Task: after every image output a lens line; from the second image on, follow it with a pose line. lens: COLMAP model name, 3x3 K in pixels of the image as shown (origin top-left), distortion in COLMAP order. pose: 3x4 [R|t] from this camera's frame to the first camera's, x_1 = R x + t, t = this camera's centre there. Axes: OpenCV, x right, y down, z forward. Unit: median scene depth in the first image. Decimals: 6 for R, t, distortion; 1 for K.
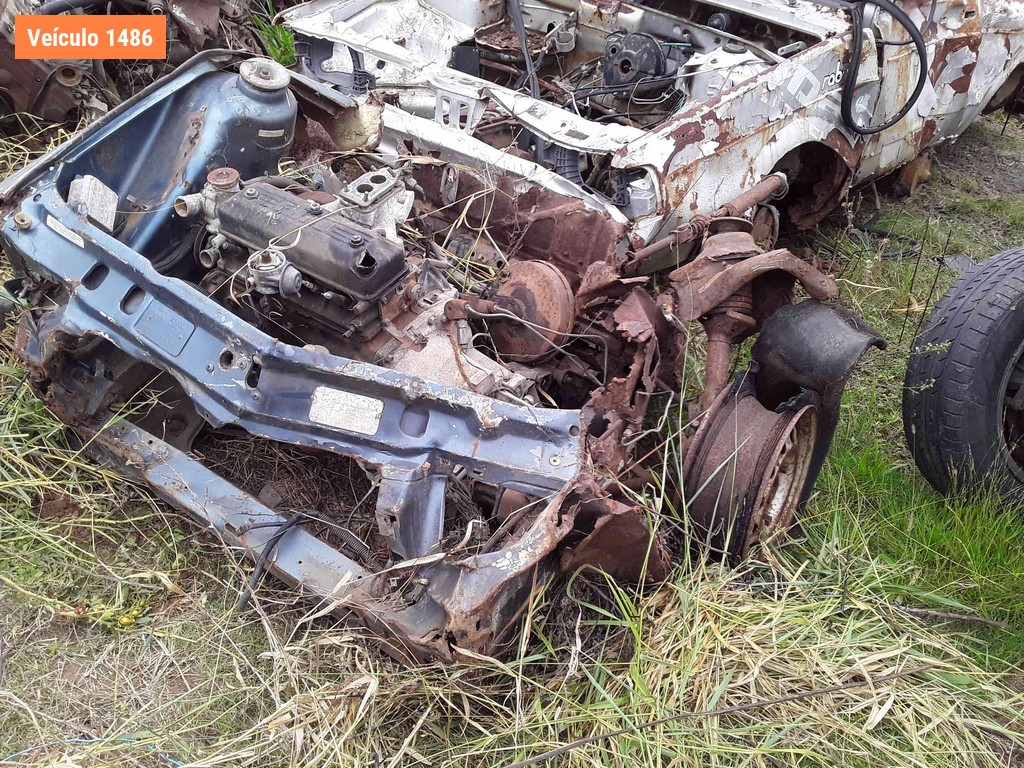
lens RADIAL K [[935.7, 0, 510.2], [0, 935.7, 405.3], [0, 0, 1]] dist [0.077277, -0.225226]
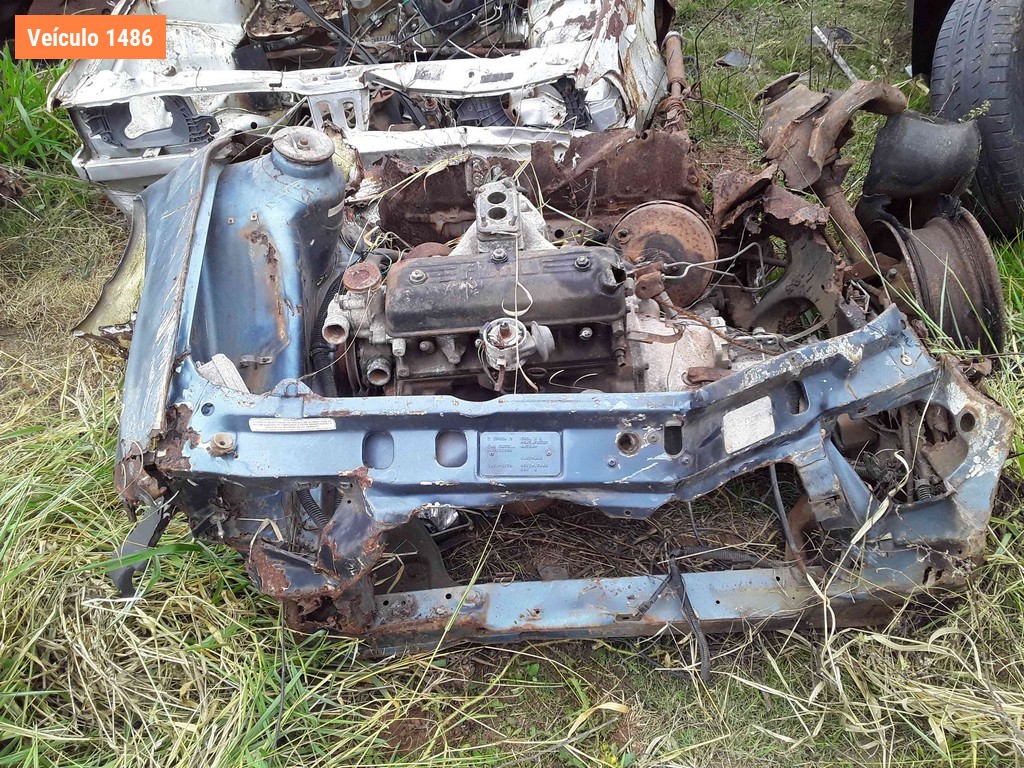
lens RADIAL K [[937.3, 0, 519.6], [0, 937.3, 401.8], [0, 0, 1]] dist [0.096784, -0.213884]
pose [[0.801757, -0.508193, 0.314526, -0.502875], [0.482095, 0.860973, 0.162205, -0.213458], [-0.353230, 0.021582, 0.935288, 0.188062]]
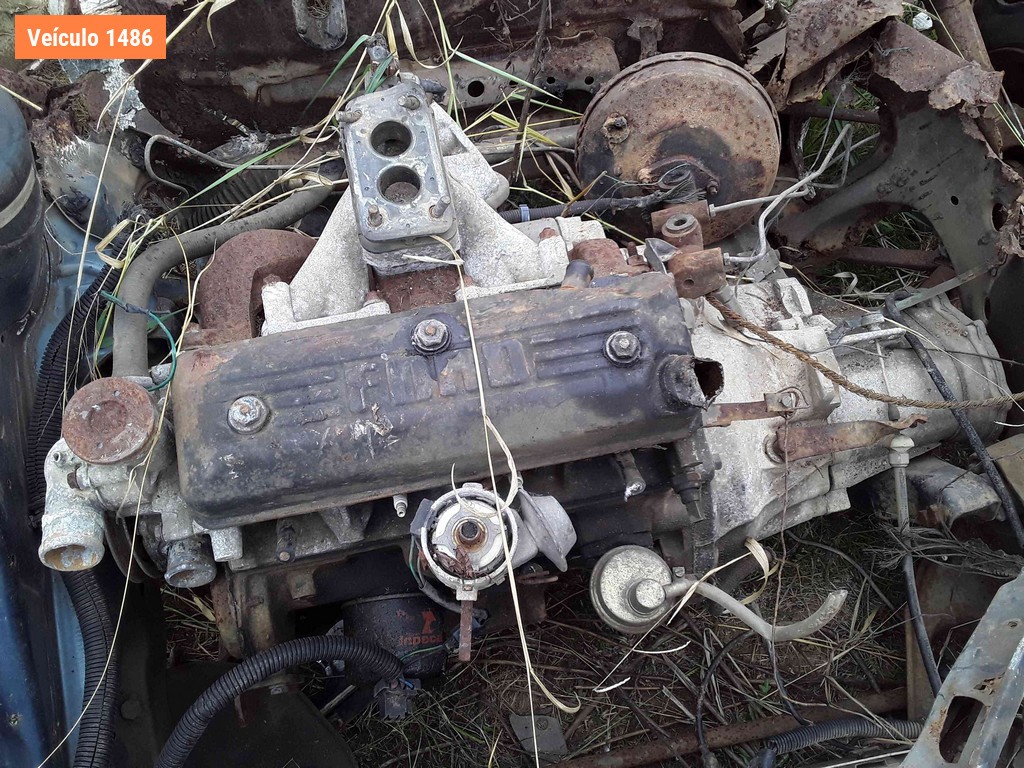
lens RADIAL K [[937.3, 0, 519.6], [0, 937.3, 401.8], [0, 0, 1]] dist [0.096784, -0.213884]
pose [[0.702615, -0.674291, 0.227297, -0.271863], [0.492065, 0.691160, 0.529312, -0.352437], [-0.514009, -0.260057, 0.817414, 0.636675]]
